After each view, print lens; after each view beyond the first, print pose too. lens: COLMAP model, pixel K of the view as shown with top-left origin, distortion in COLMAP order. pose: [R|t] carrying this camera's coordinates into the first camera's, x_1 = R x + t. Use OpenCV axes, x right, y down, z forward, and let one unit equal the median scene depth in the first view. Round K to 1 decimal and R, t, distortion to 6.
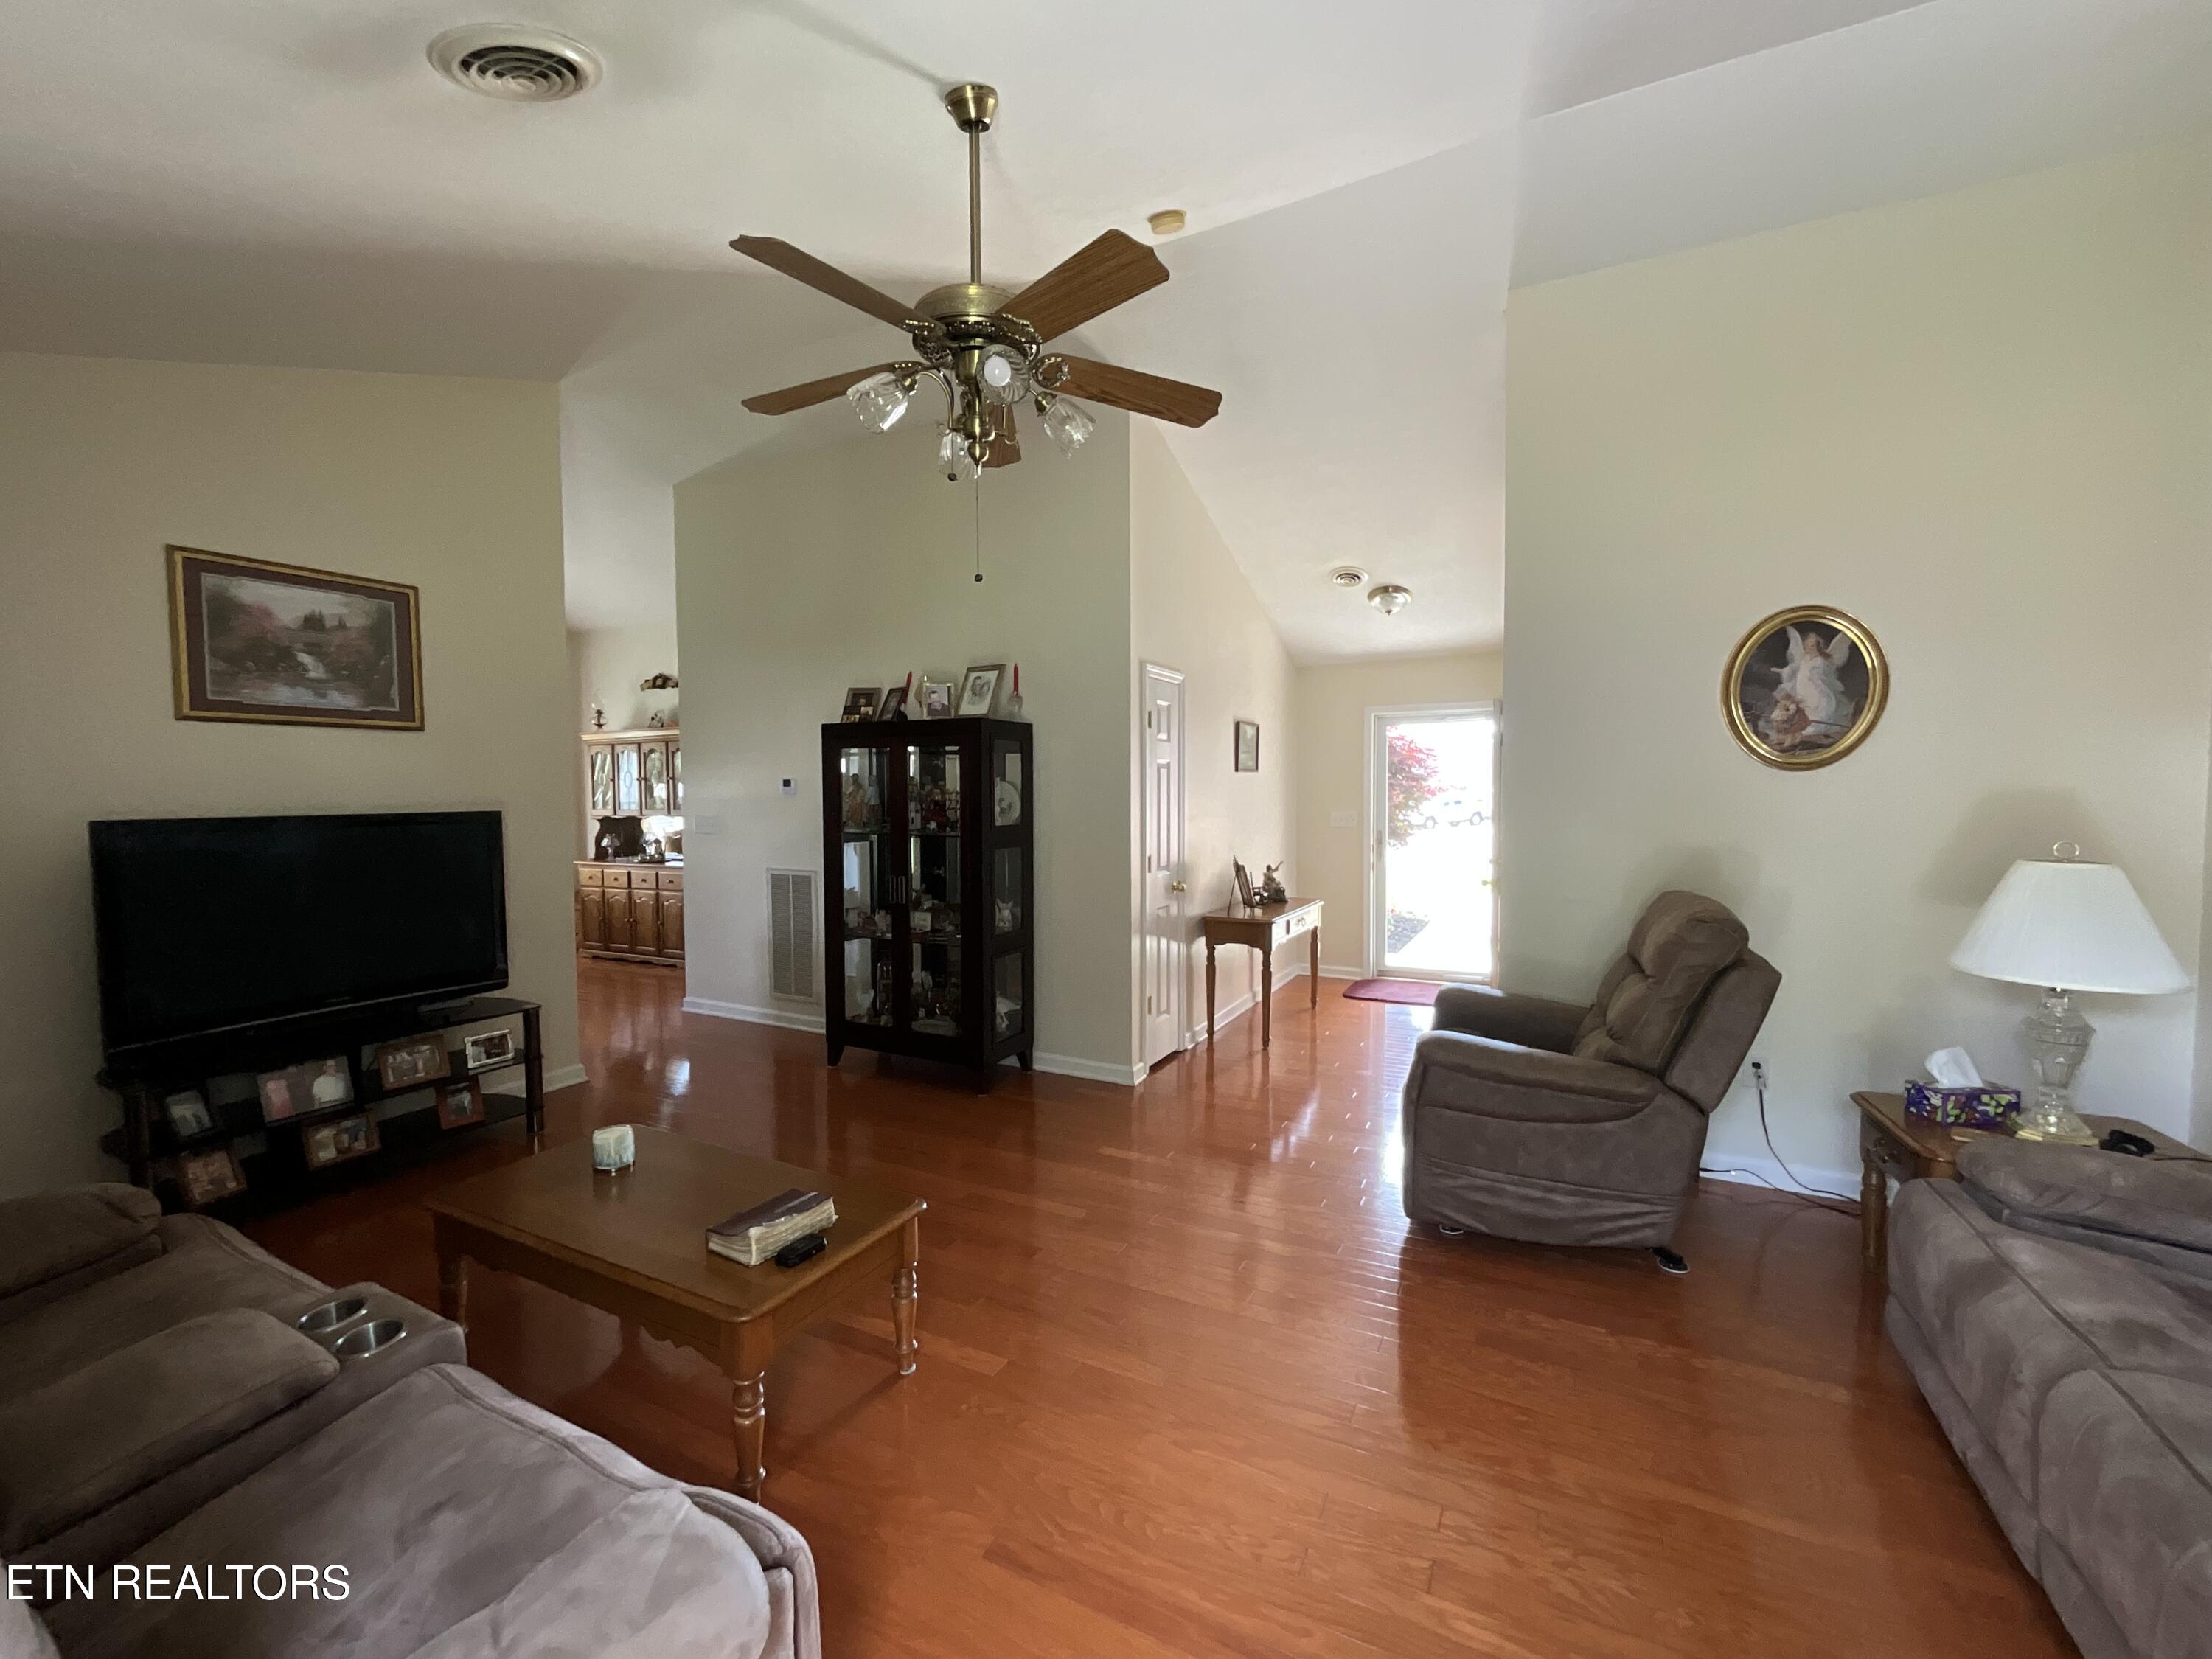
lens RADIAL K [[898.9, 0, 1106.0], [0, 898.9, 831.5], [0, 0, 1]] dist [-0.002289, -0.000680]
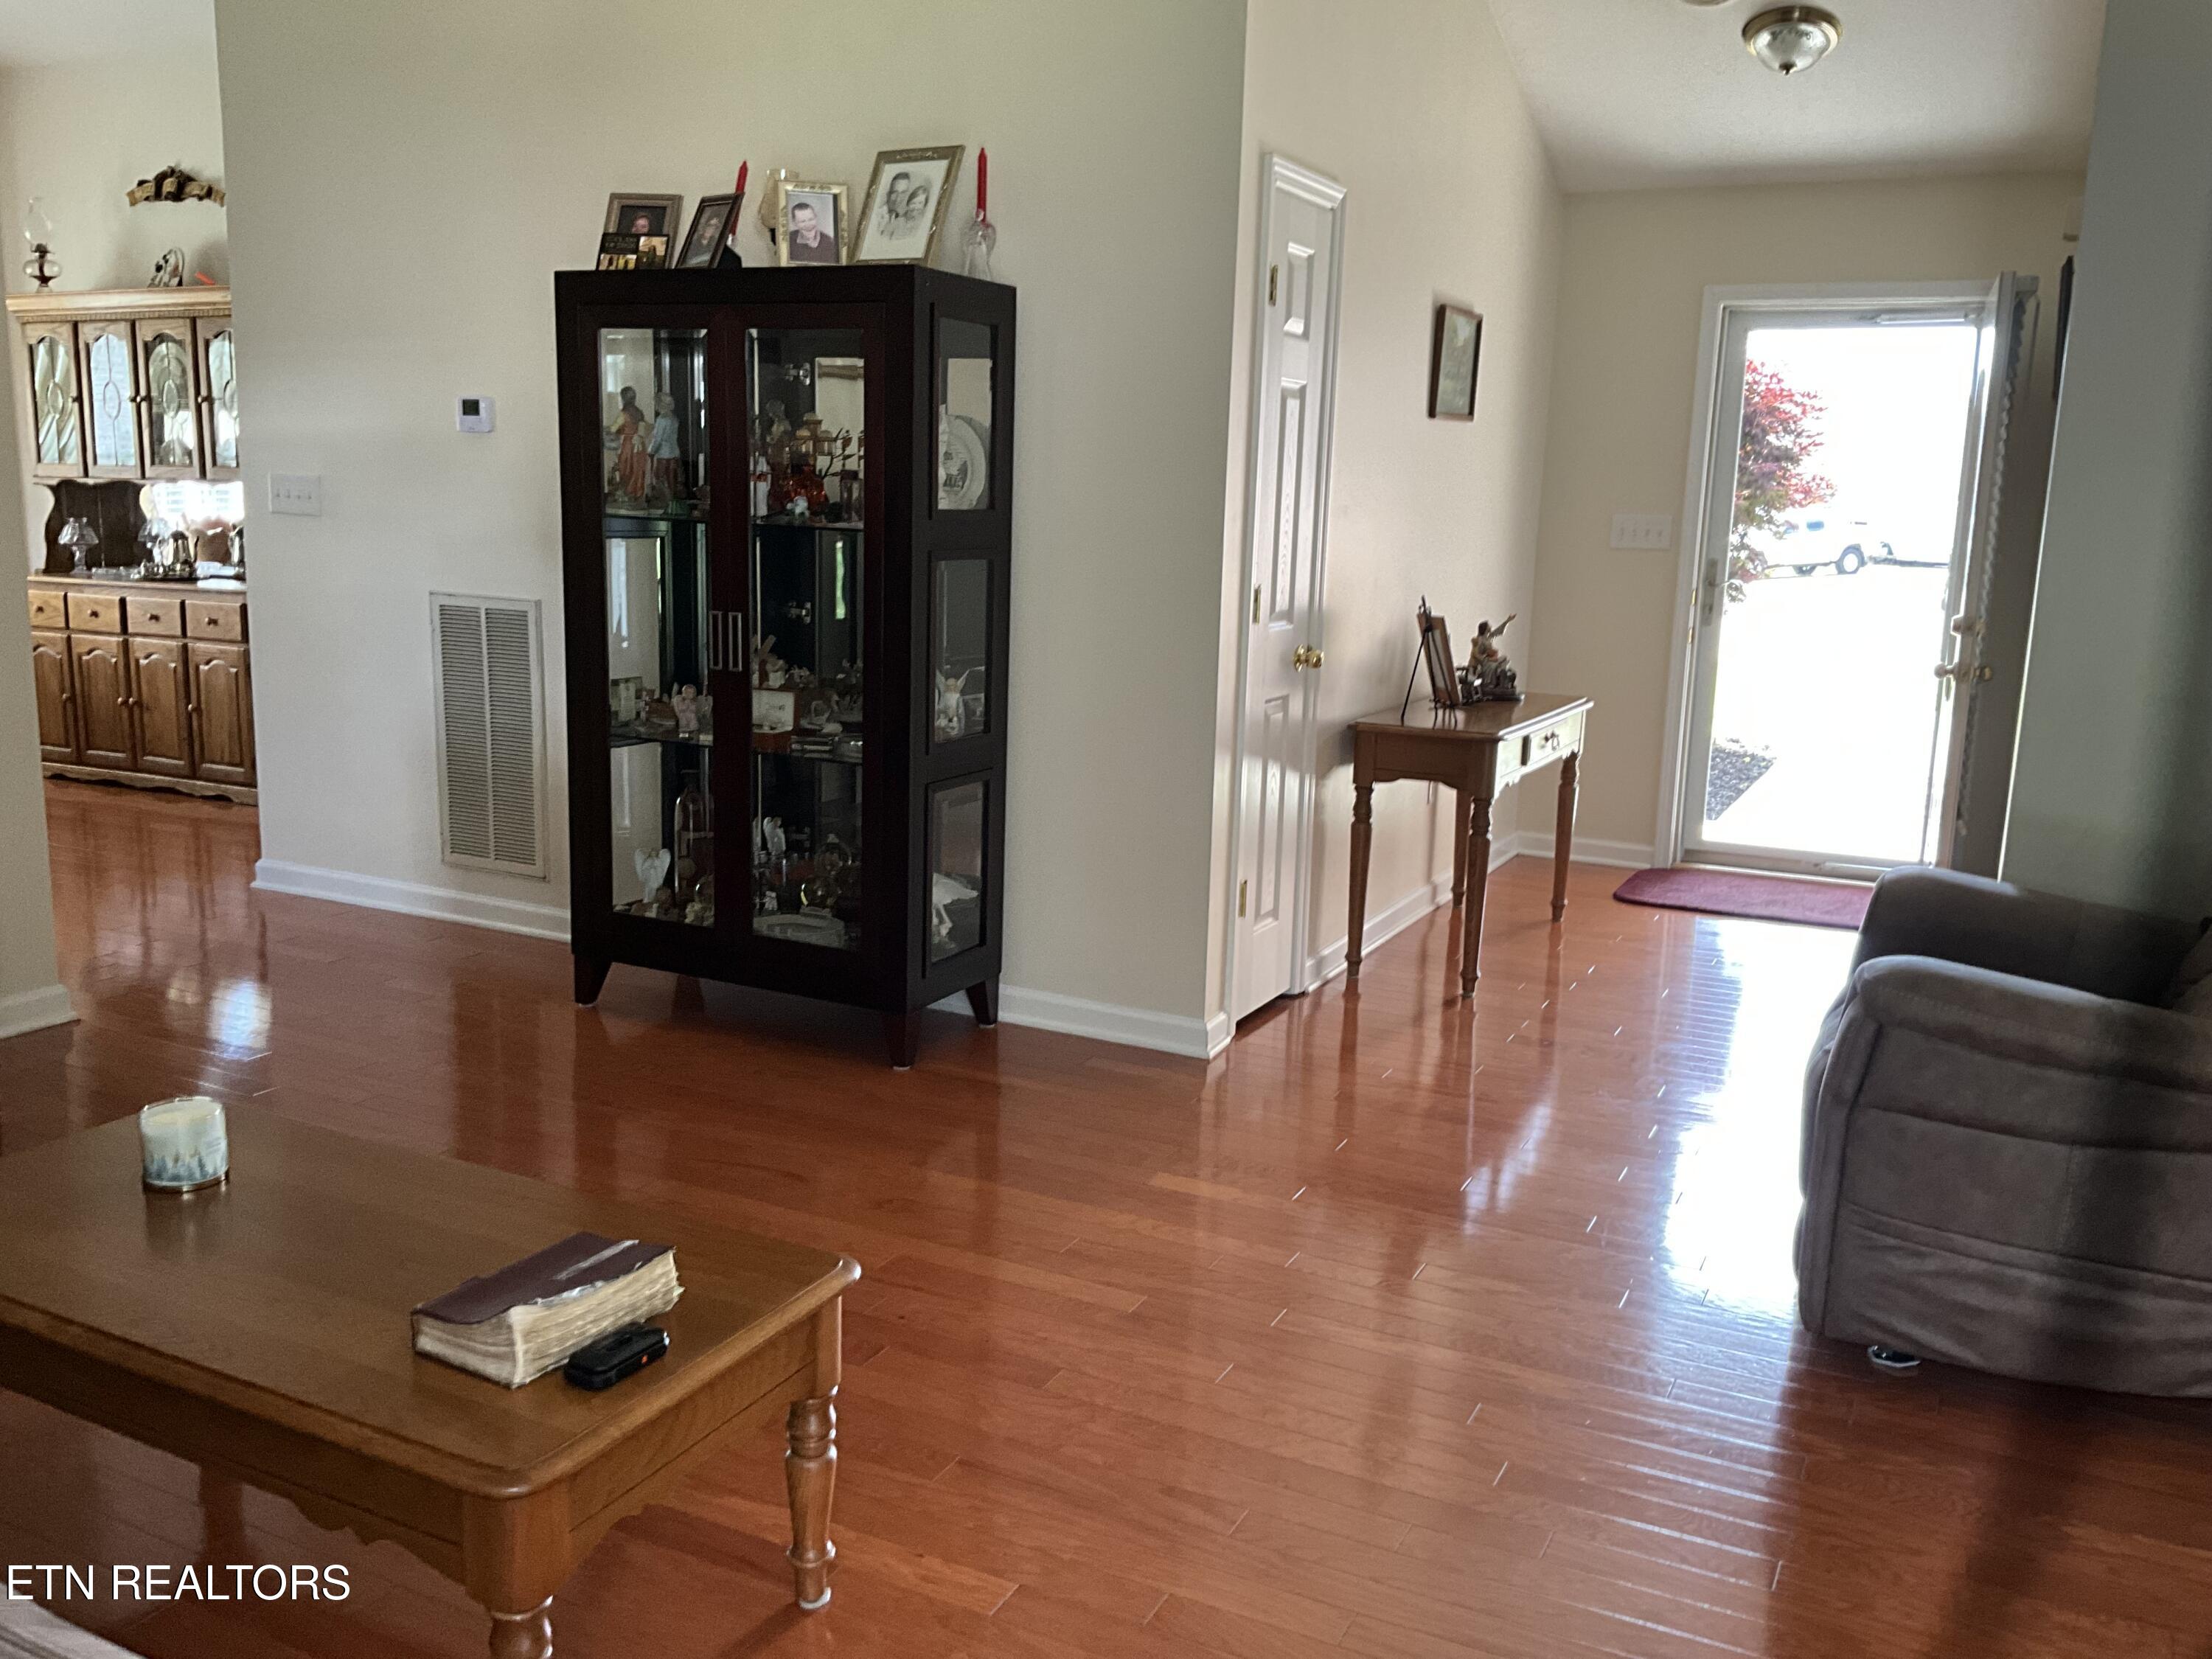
lens RADIAL K [[1812.4, 0, 1079.8], [0, 1812.4, 836.4], [0, 0, 1]] dist [0.085694, -0.155590]
pose [[0.999533, 0.029238, 0.008880, -0.048902], [-0.030215, 0.989043, 0.144505, 0.021274], [-0.004557, -0.144706, 0.989464, 0.037201]]
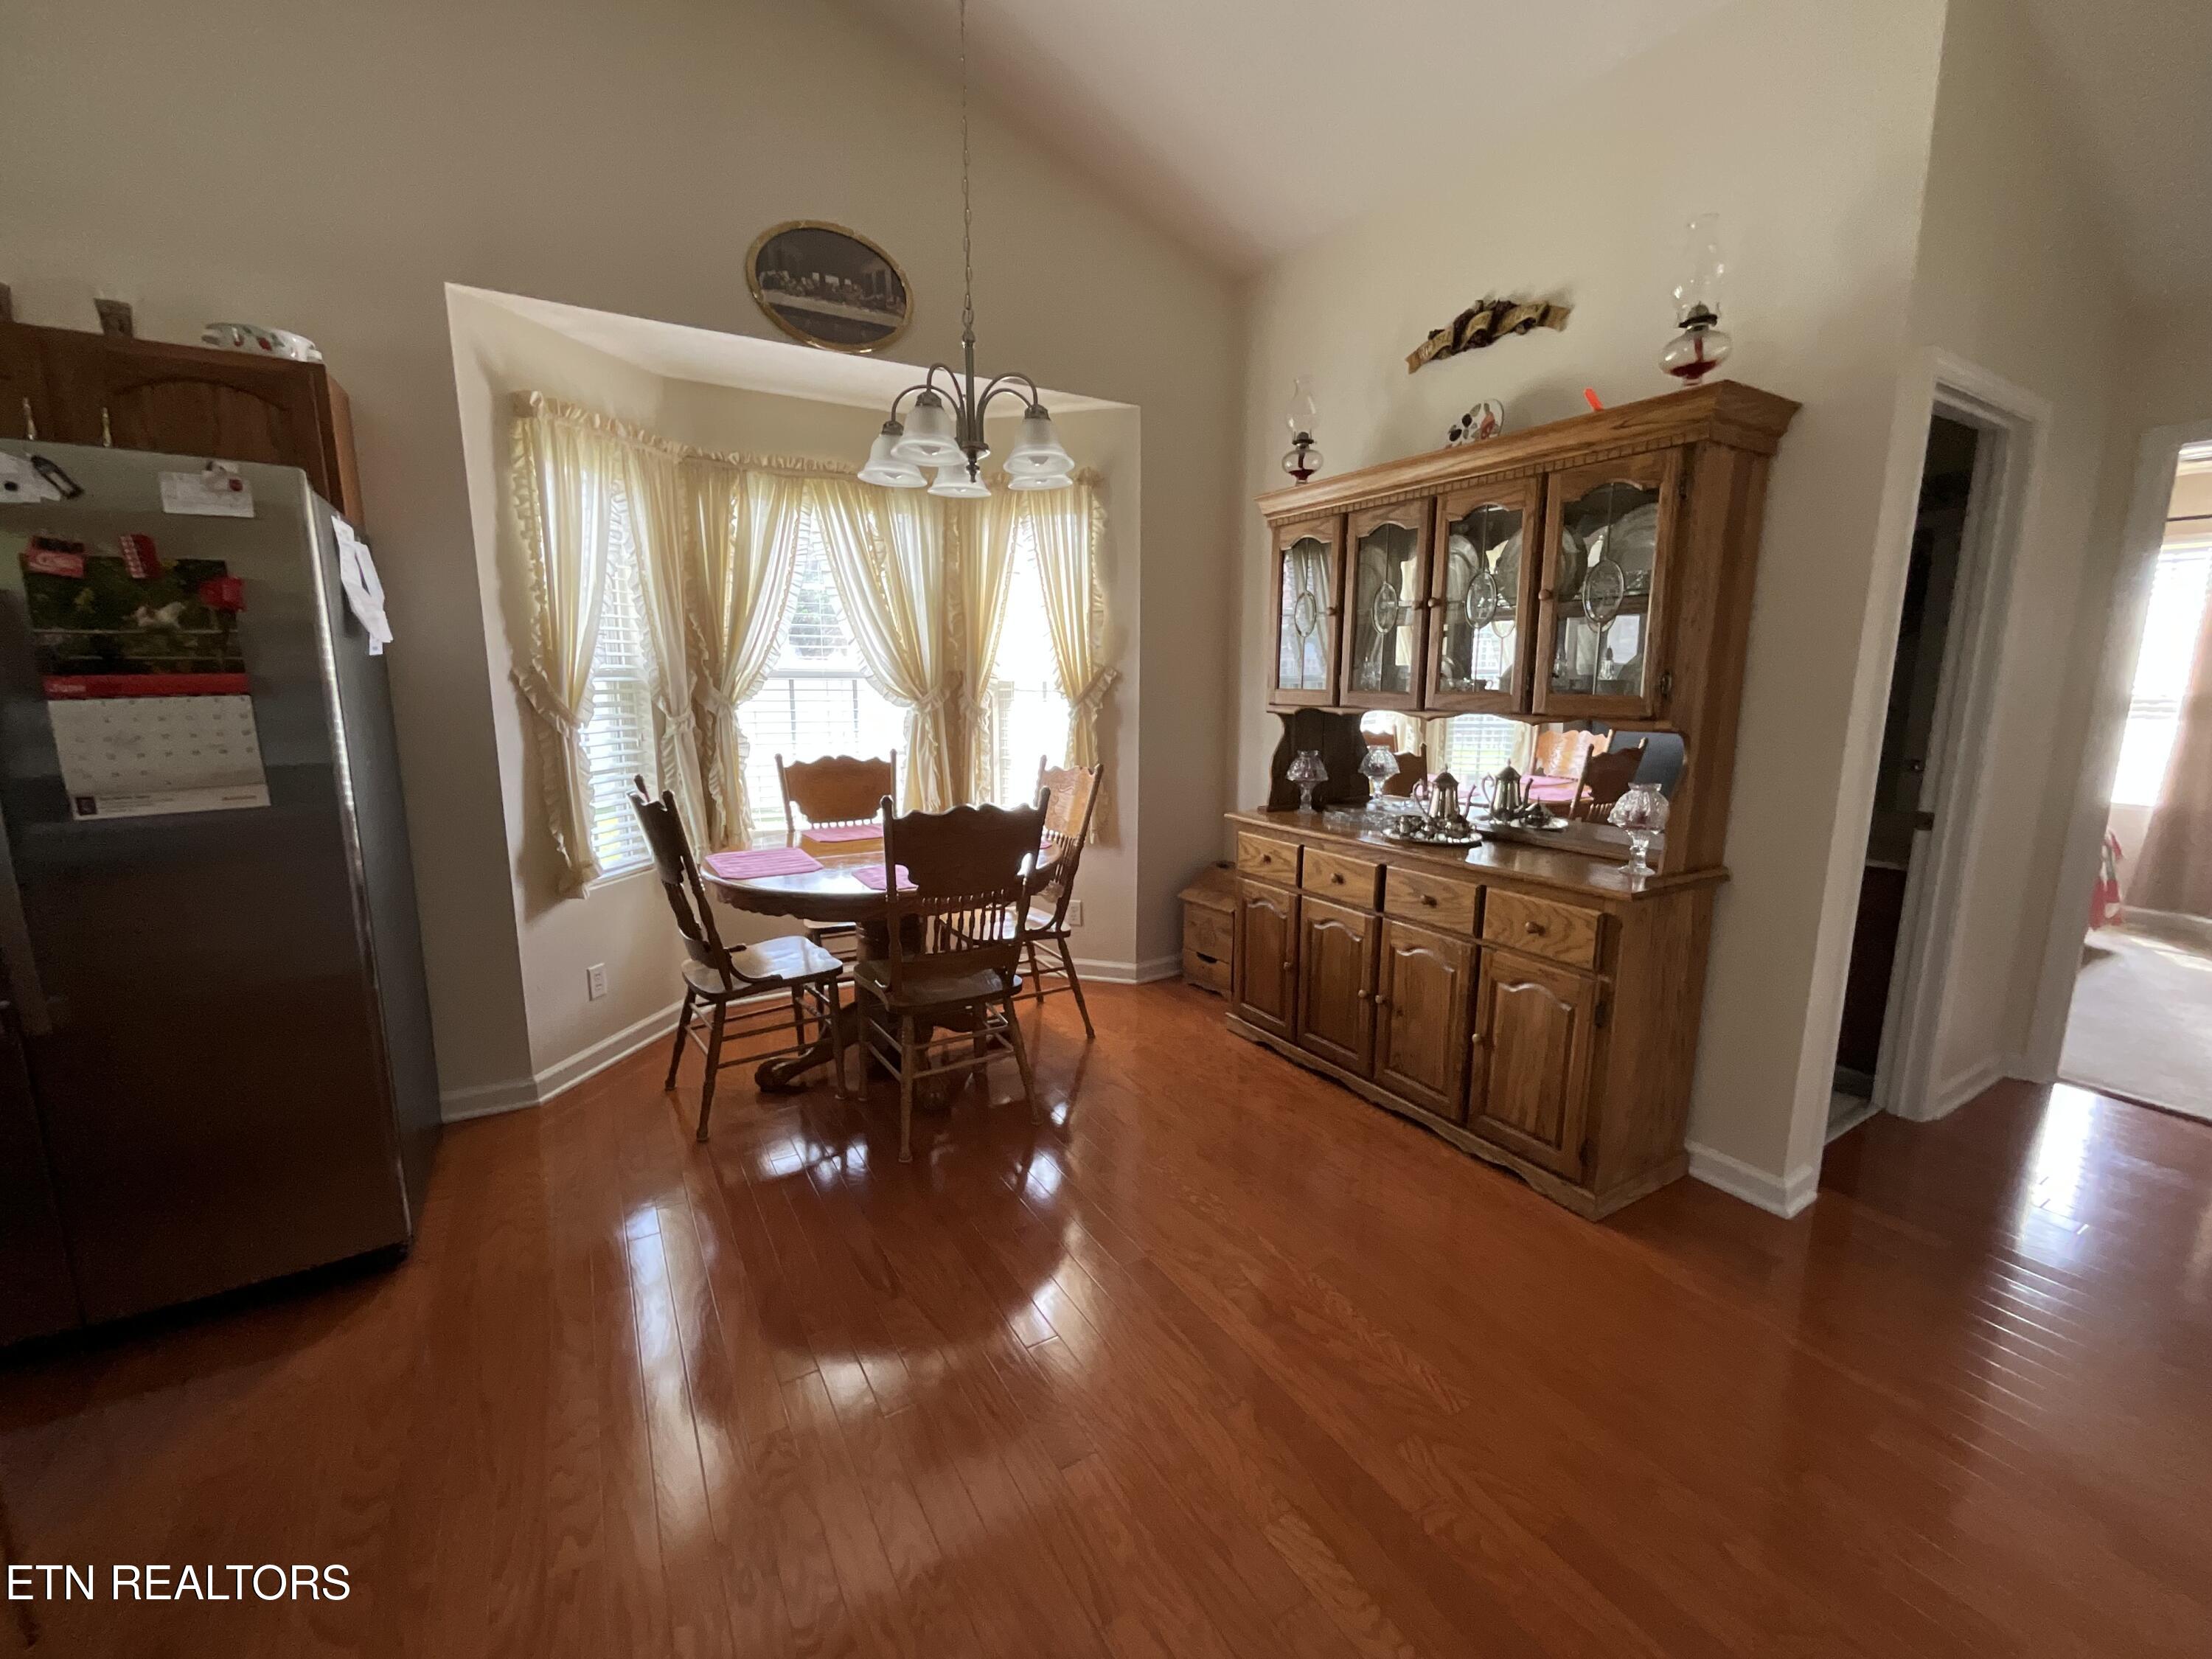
lens RADIAL K [[898.9, 0, 1106.0], [0, 898.9, 831.5], [0, 0, 1]] dist [-0.002289, -0.000680]
pose [[0.845423, 0.099147, -0.524813, -0.669004], [-0.031318, 0.990131, 0.136603, -0.023374], [0.533178, -0.099052, 0.840185, 0.979604]]
